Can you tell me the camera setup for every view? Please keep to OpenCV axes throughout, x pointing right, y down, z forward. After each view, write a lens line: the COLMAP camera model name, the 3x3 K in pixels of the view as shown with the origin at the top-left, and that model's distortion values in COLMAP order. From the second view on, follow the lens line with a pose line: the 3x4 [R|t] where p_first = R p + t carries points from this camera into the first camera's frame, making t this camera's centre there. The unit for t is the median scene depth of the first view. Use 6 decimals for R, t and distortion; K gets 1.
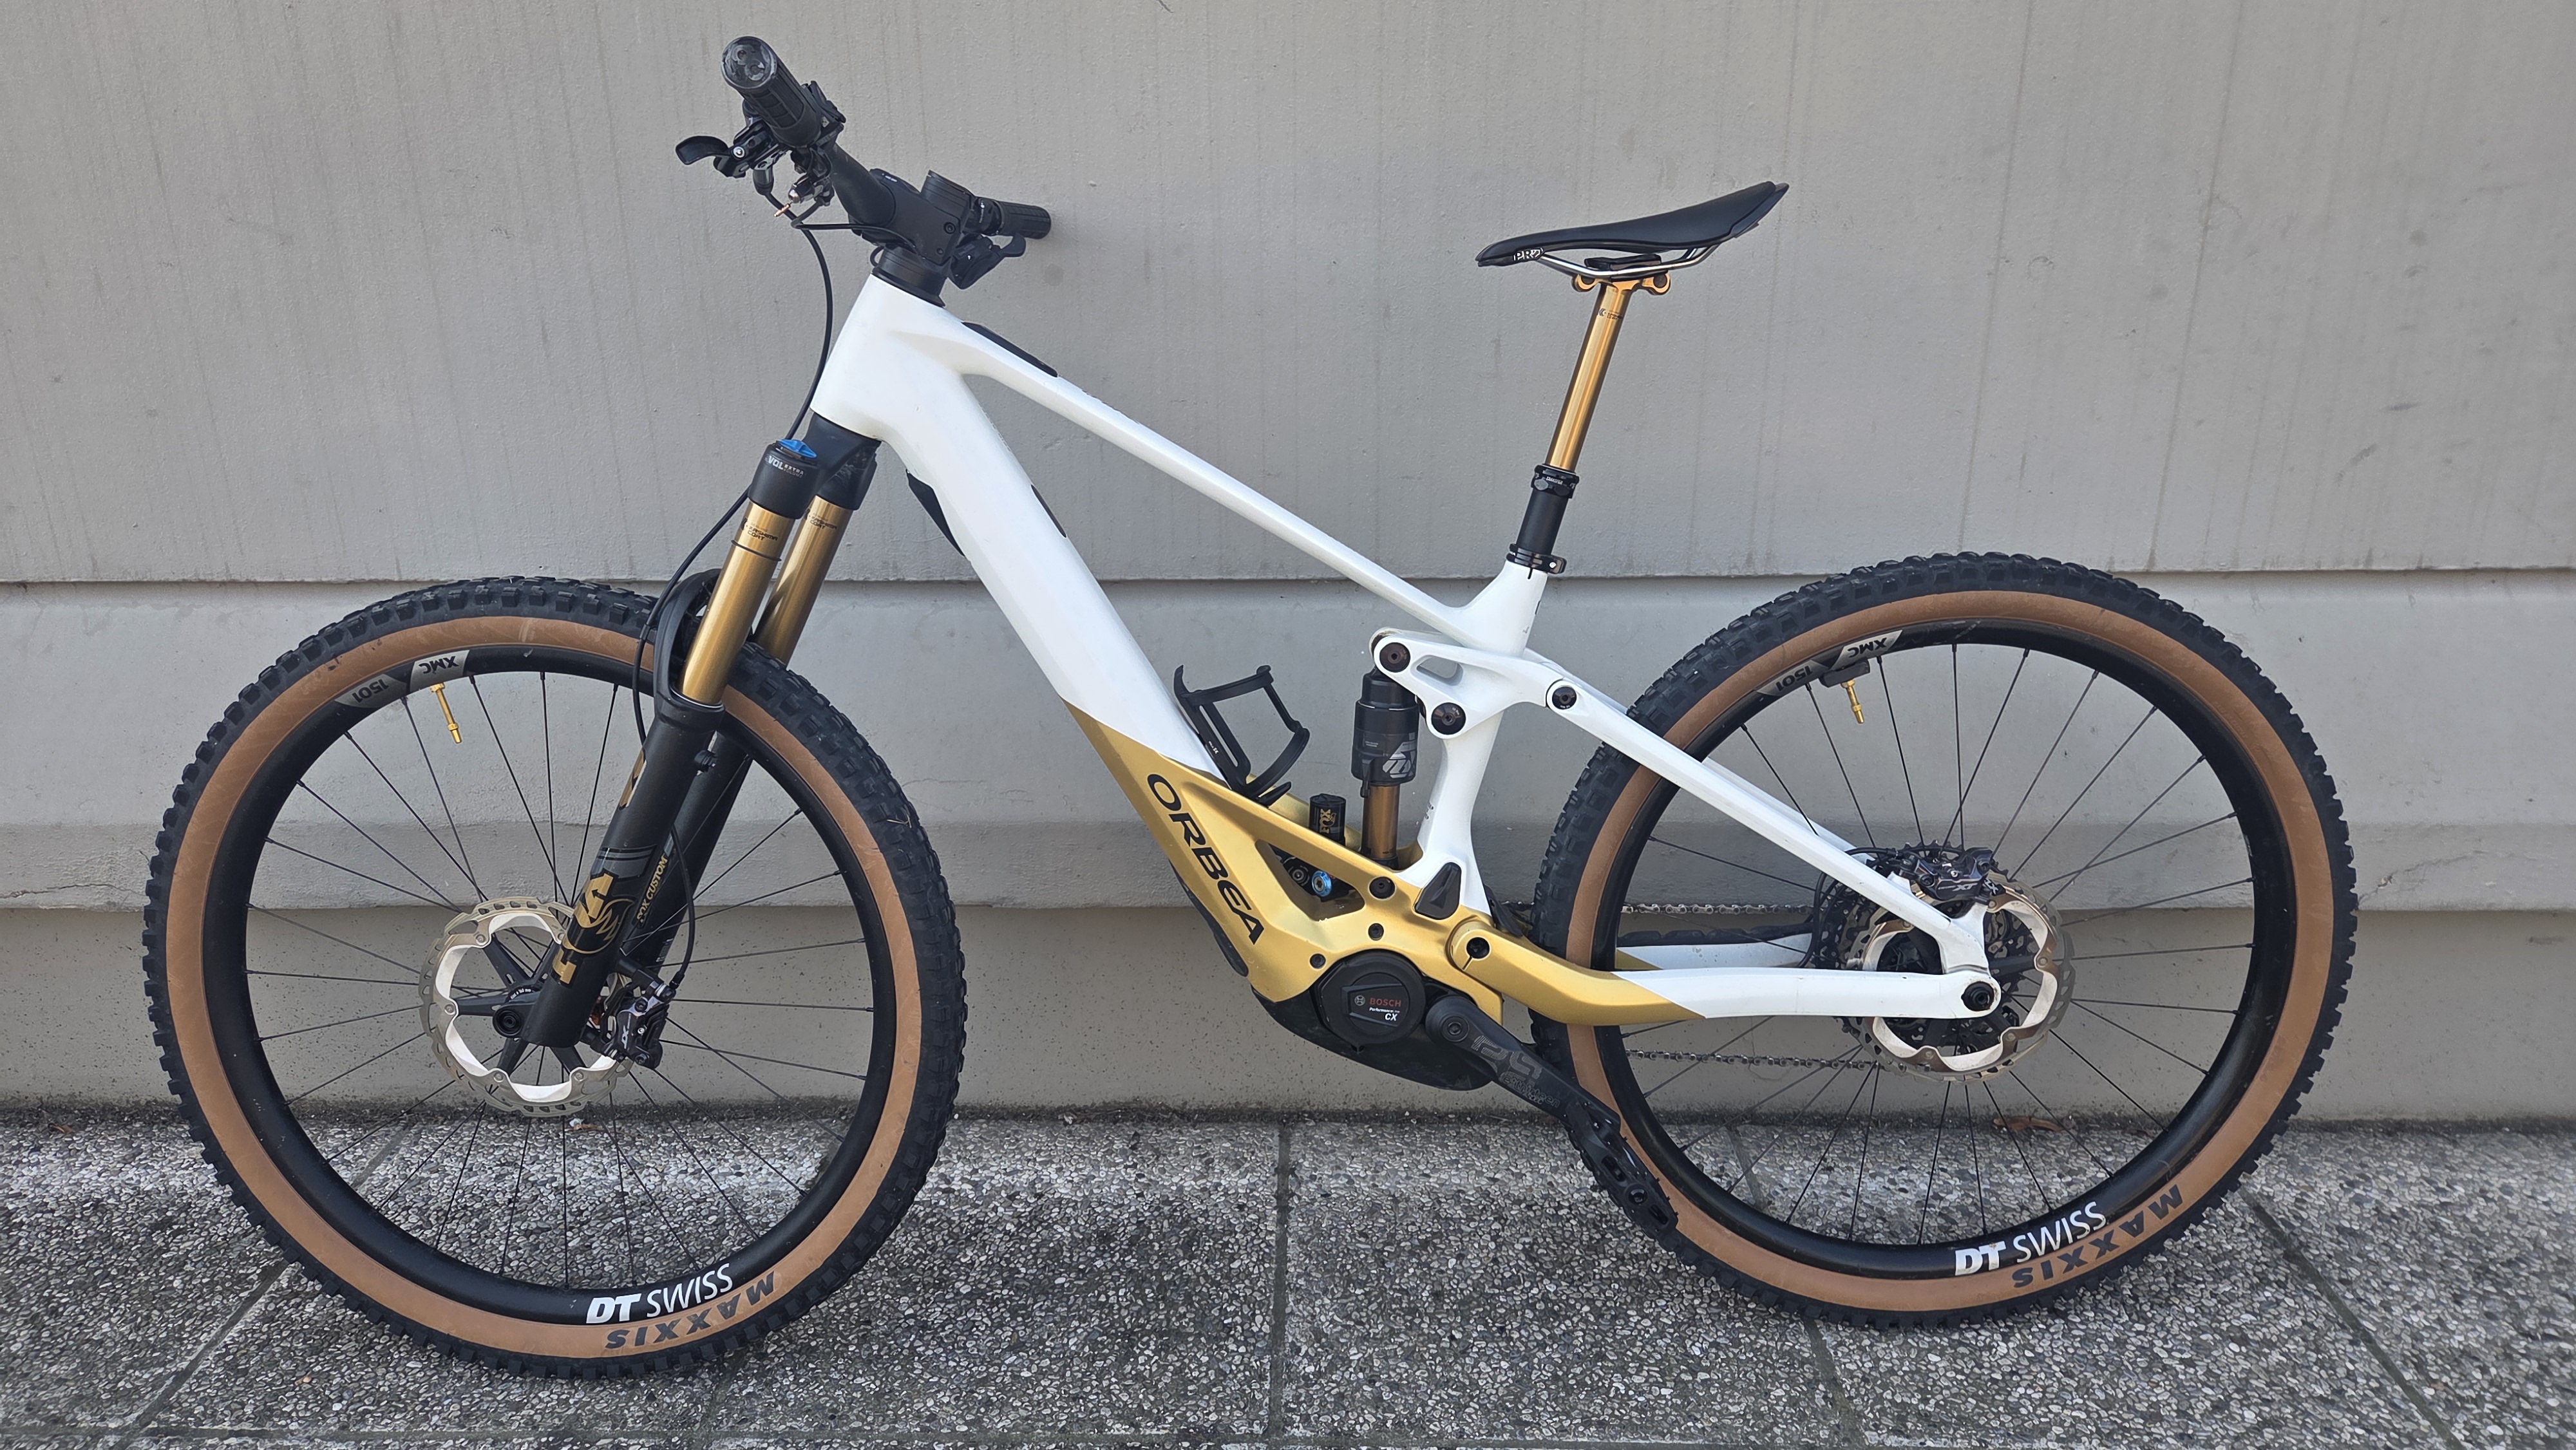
lens RADIAL K [[1777.0, 0, 1259.7], [0, 1777.0, 726.3], [0, 0, 1]] dist [0.065655, -0.072110]
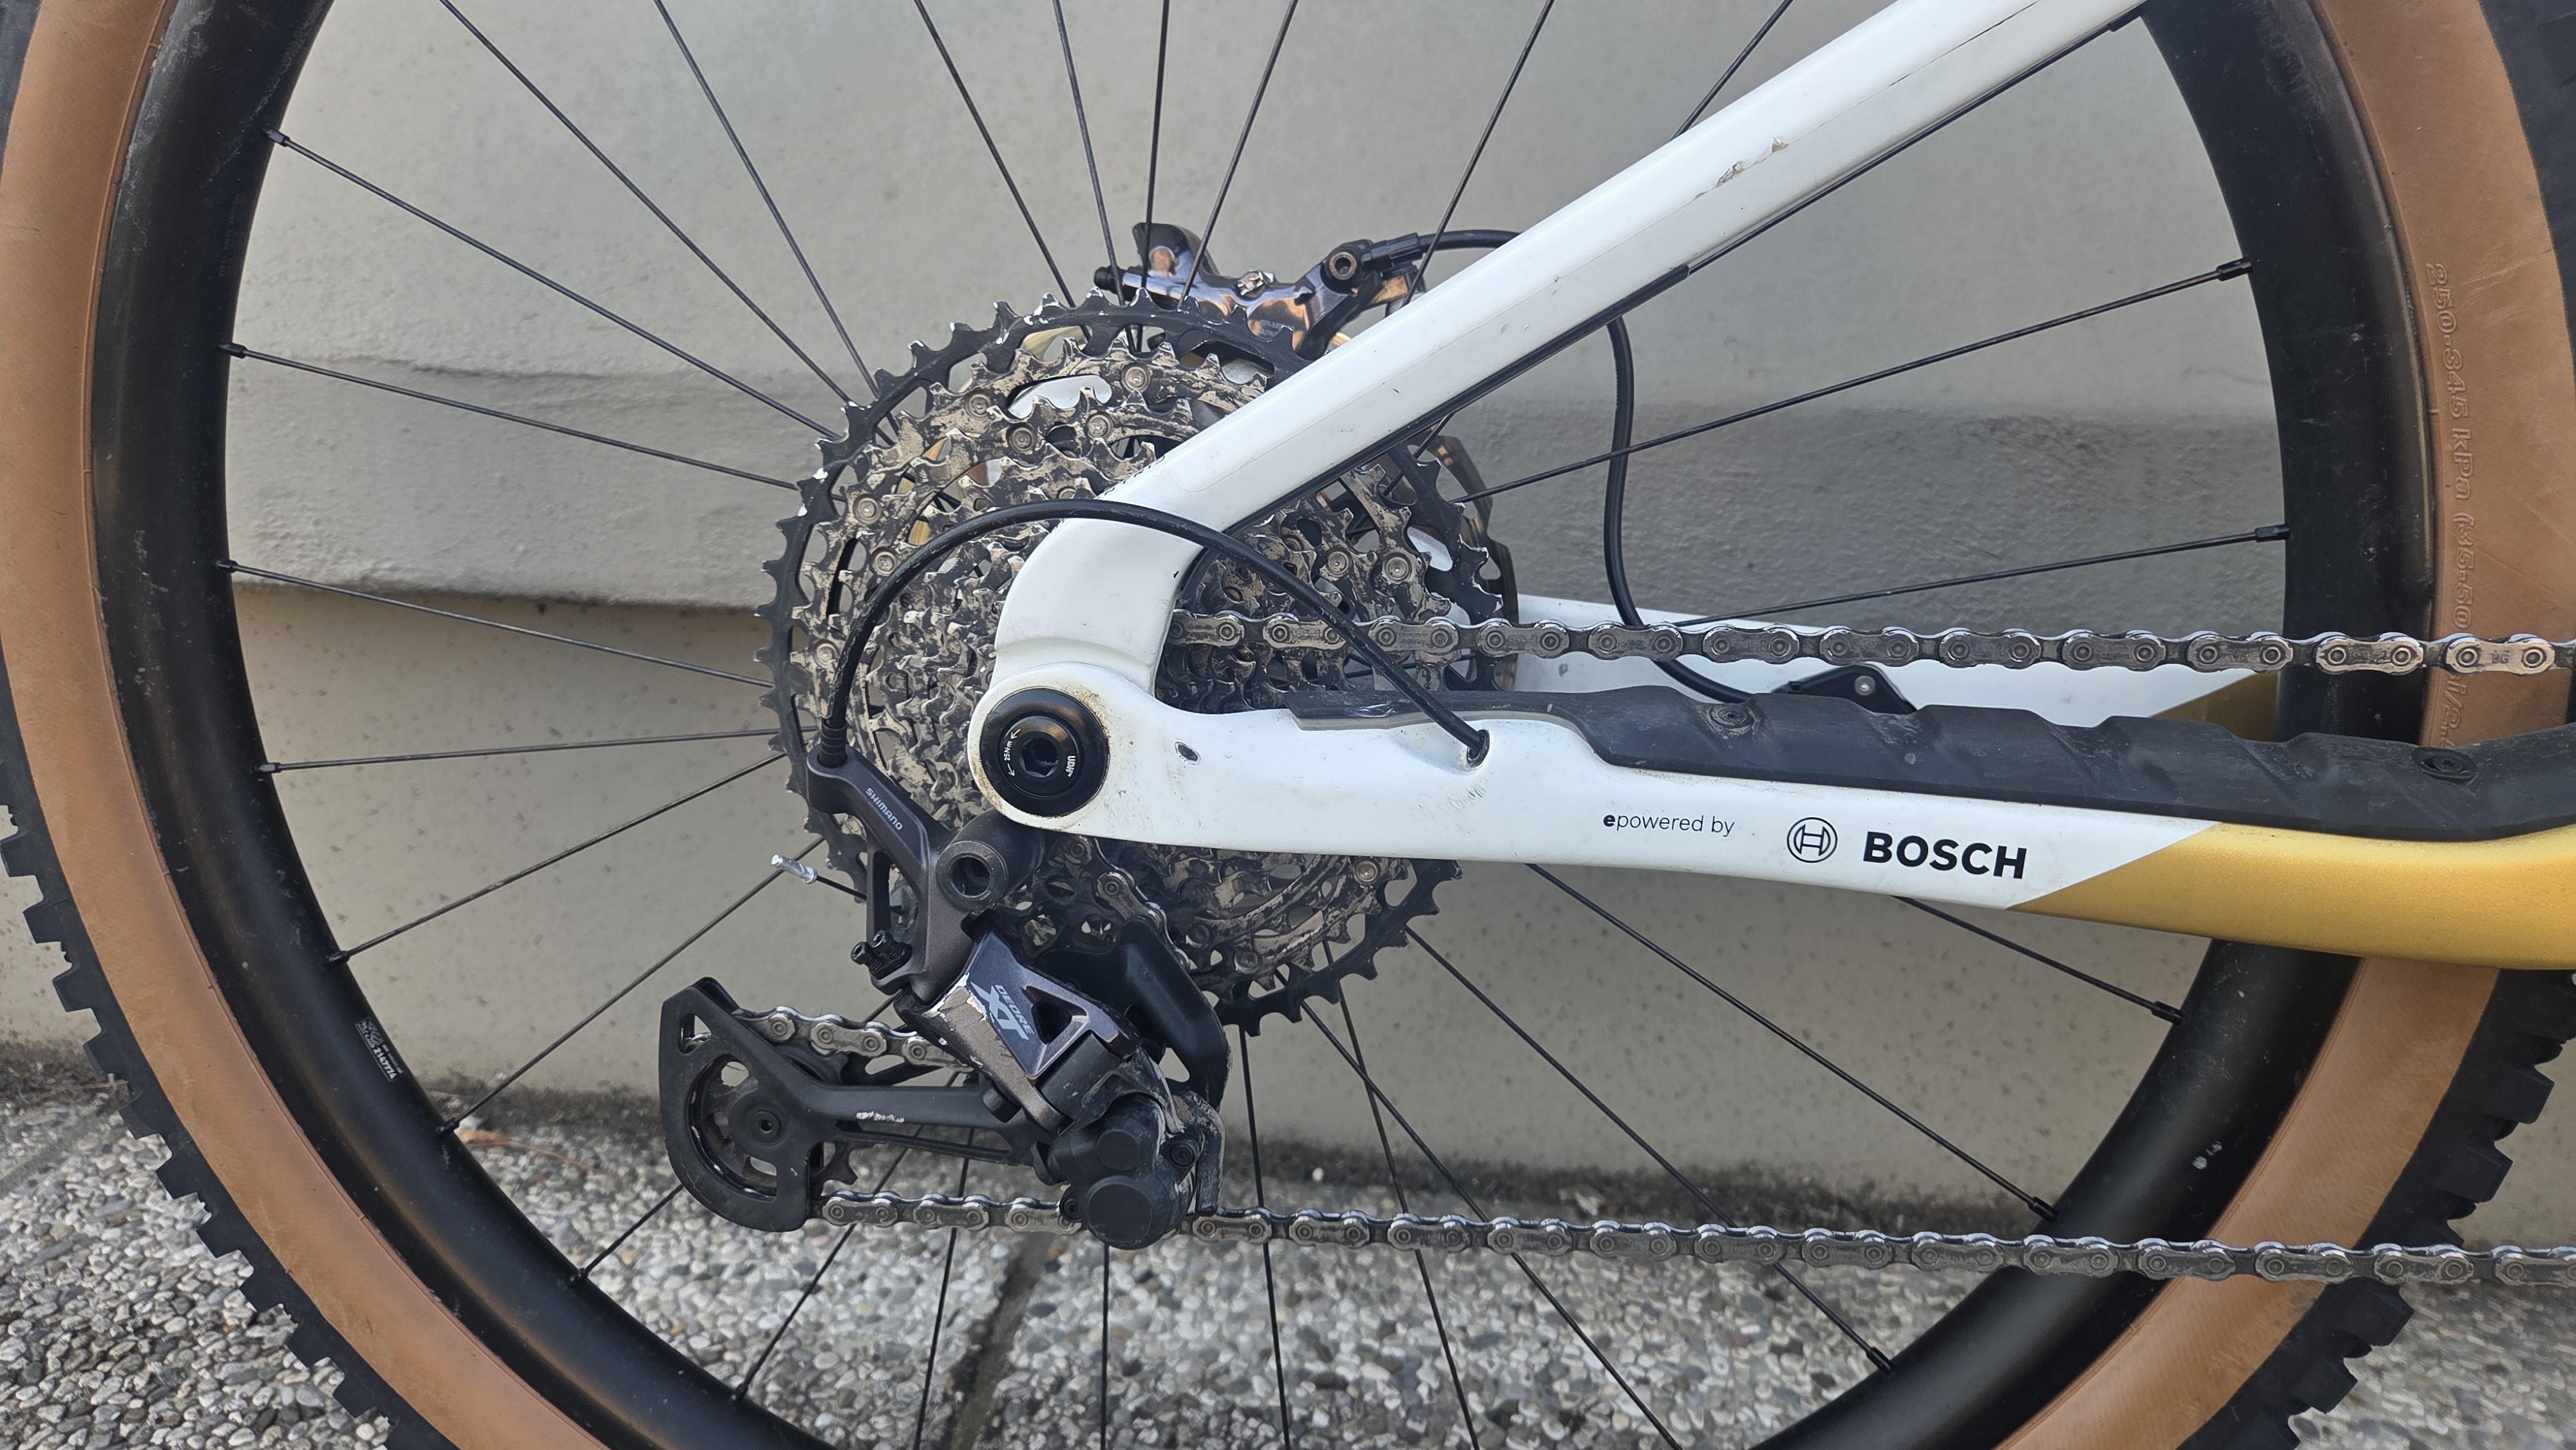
lens RADIAL K [[1777.0, 0, 1259.7], [0, 1777.0, 726.3], [0, 0, 1]] dist [0.065655, -0.072110]
pose [[0.995852, 0.051774, -0.074818, -0.171778], [-0.050939, 0.998617, 0.013025, 0.116368], [0.075389, -0.009160, 0.997112, 0.627823]]
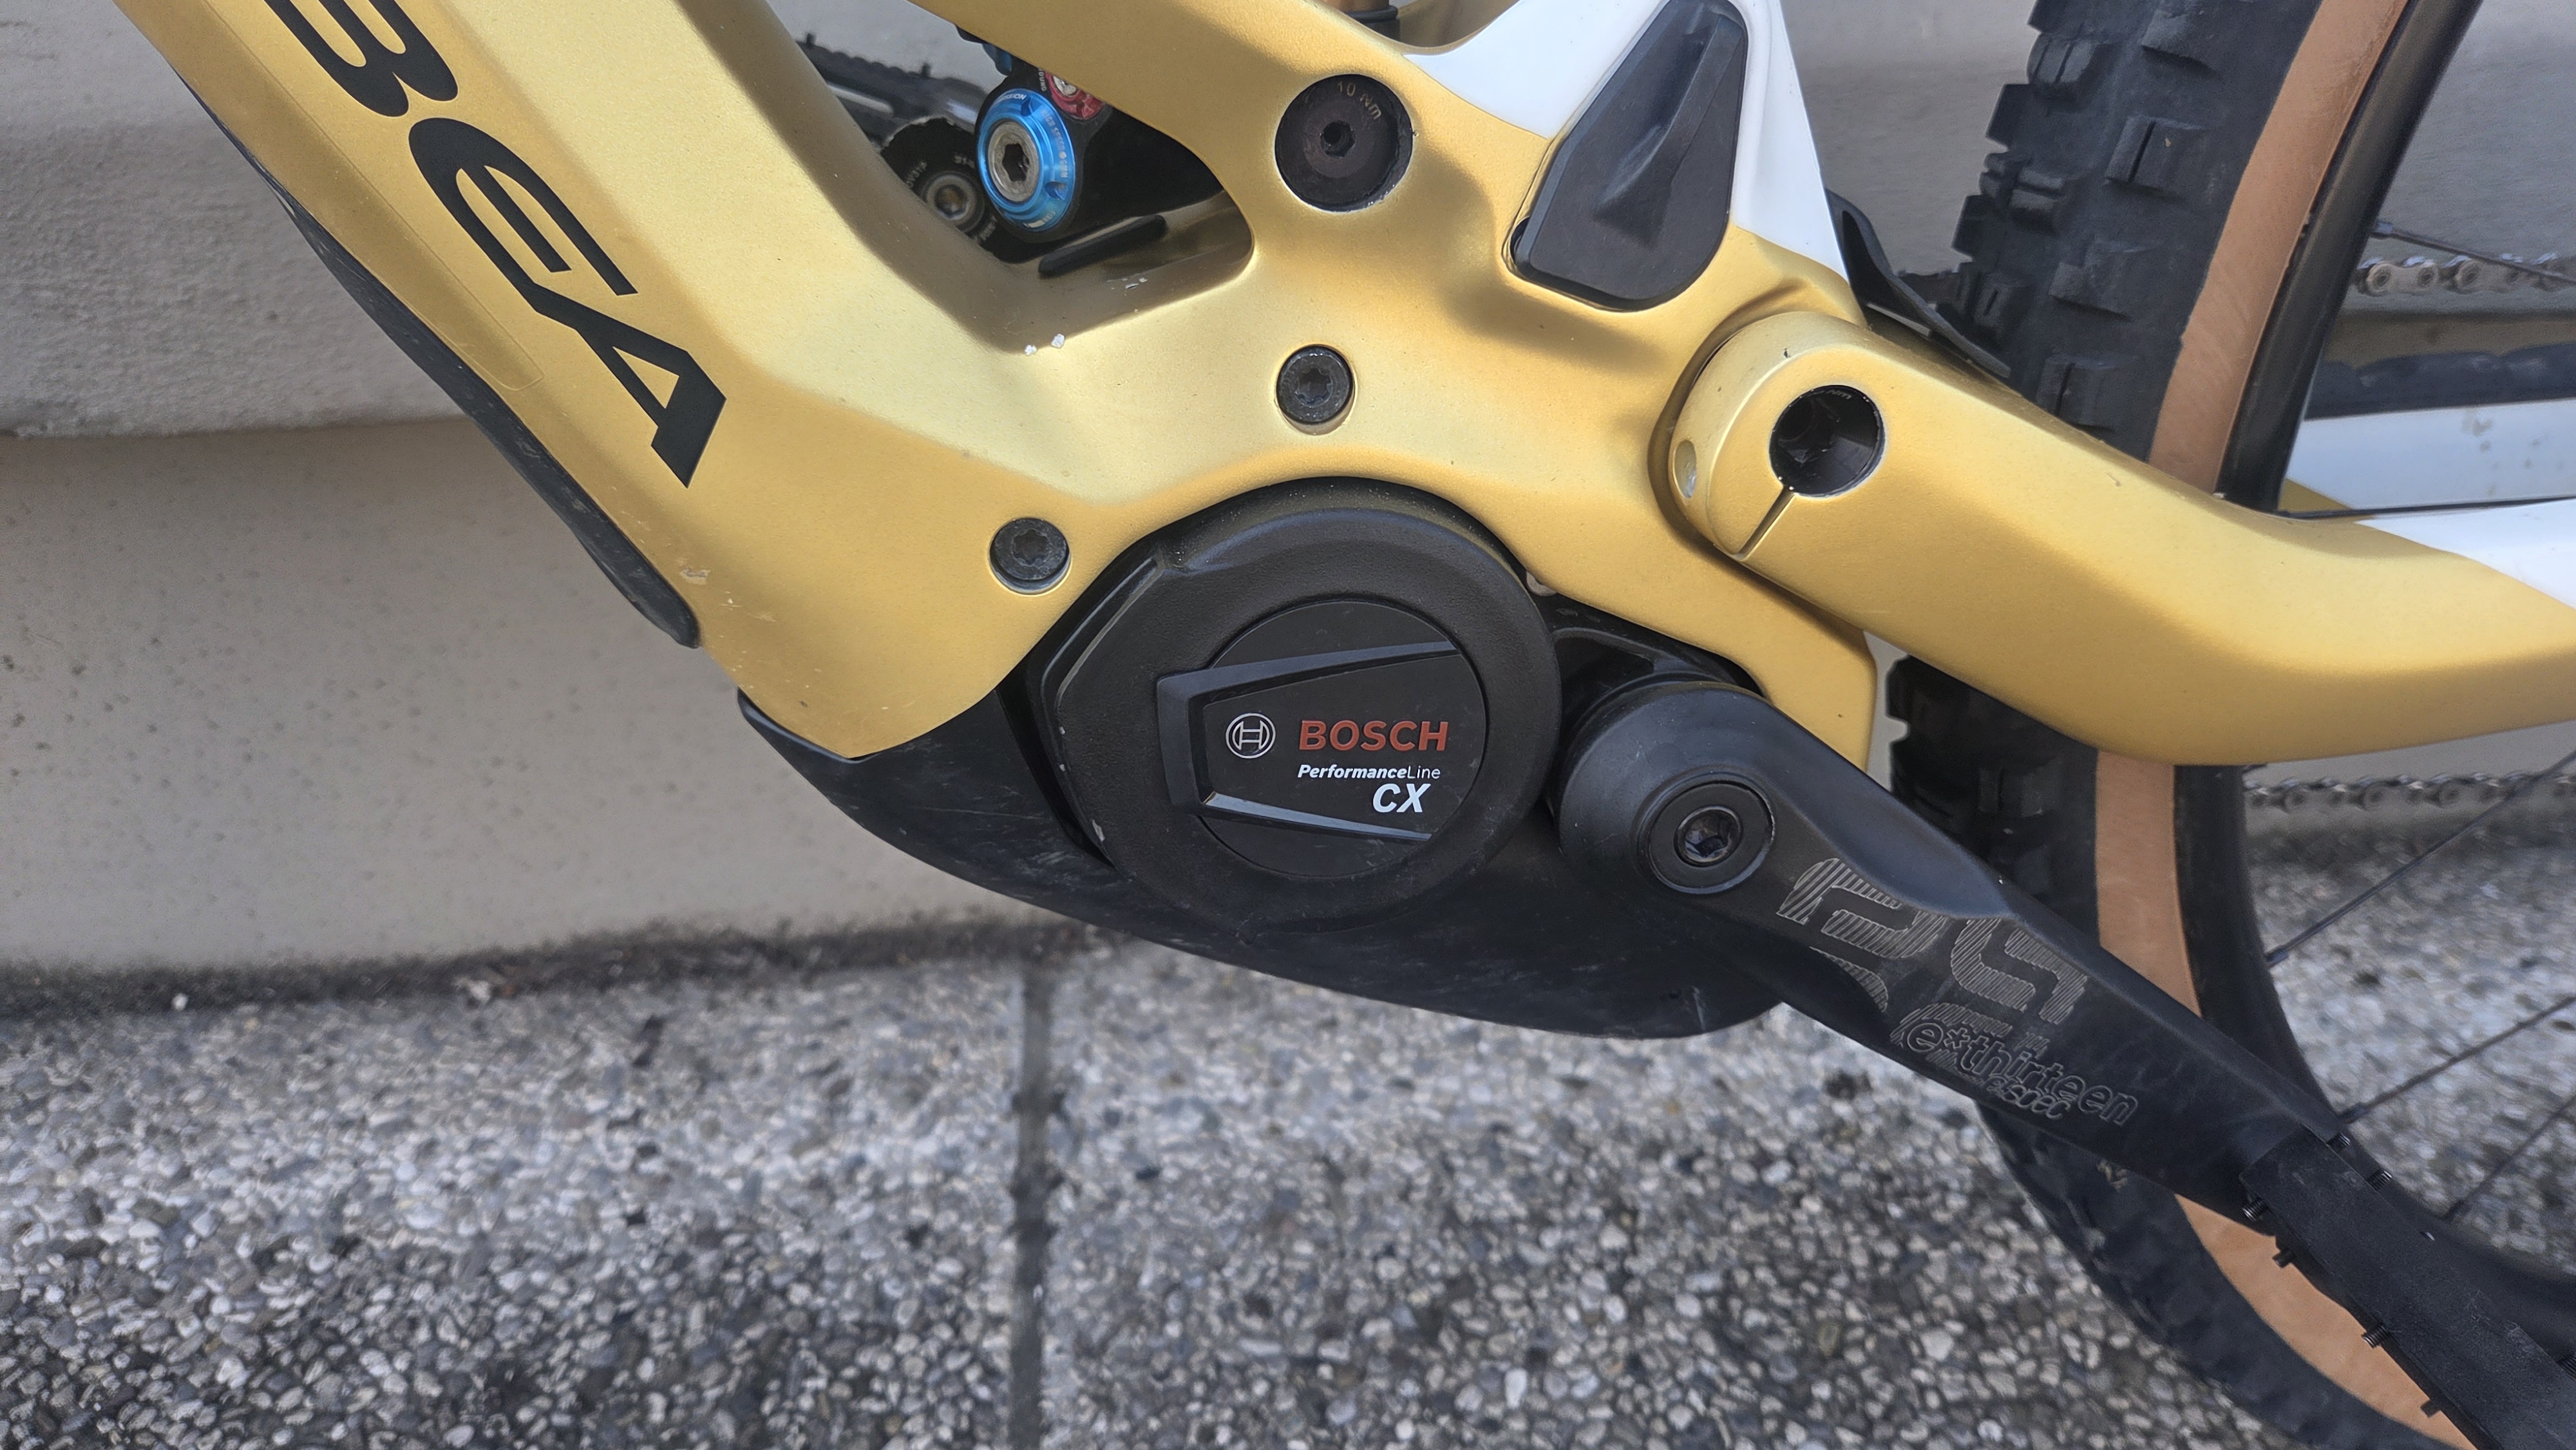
lens RADIAL K [[1777.0, 0, 1259.7], [0, 1777.0, 726.3], [0, 0, 1]] dist [0.065655, -0.072110]
pose [[0.993345, -0.066060, 0.094349, 0.031706], [0.042966, 0.972573, 0.228597, 0.088580], [-0.106863, -0.223022, 0.968938, 0.665822]]
